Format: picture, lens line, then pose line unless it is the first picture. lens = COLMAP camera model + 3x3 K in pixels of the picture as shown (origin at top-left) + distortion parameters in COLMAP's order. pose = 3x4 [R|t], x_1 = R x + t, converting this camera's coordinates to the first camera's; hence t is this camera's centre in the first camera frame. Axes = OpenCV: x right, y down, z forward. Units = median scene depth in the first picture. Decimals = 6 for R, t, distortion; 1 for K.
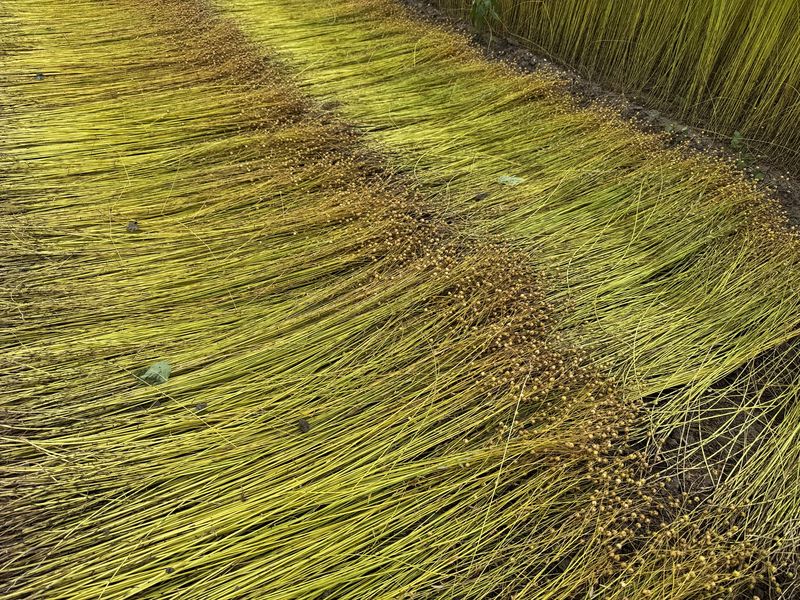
lens RADIAL K [[610.6, 0, 400.0], [0, 610.6, 300.0], [0, 0, 1]] dist [0.004322, -0.064075]
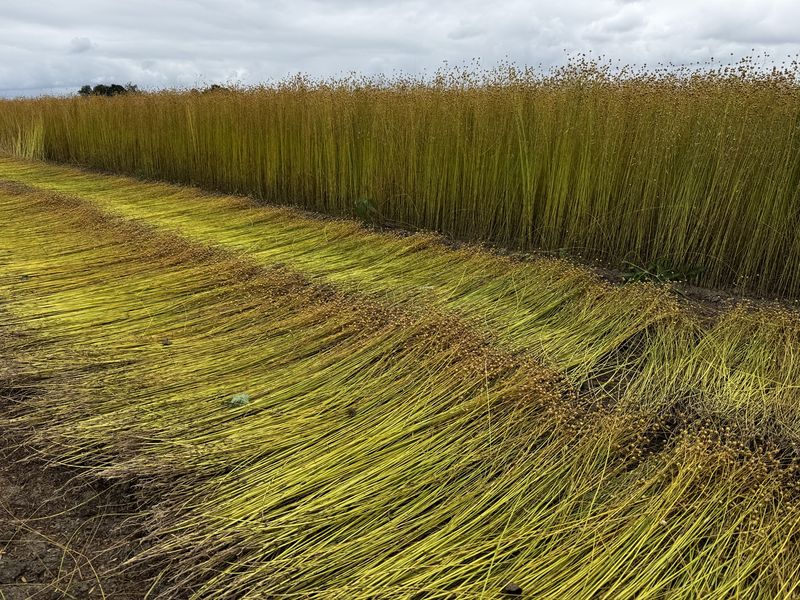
lens RADIAL K [[610.6, 0, 400.0], [0, 610.6, 300.0], [0, 0, 1]] dist [0.004322, -0.064075]
pose [[0.960406, -0.134666, 0.243897, -0.209048], [0.214001, 0.917117, -0.336304, 0.270531], [-0.178393, 0.375183, 0.909623, -0.243340]]
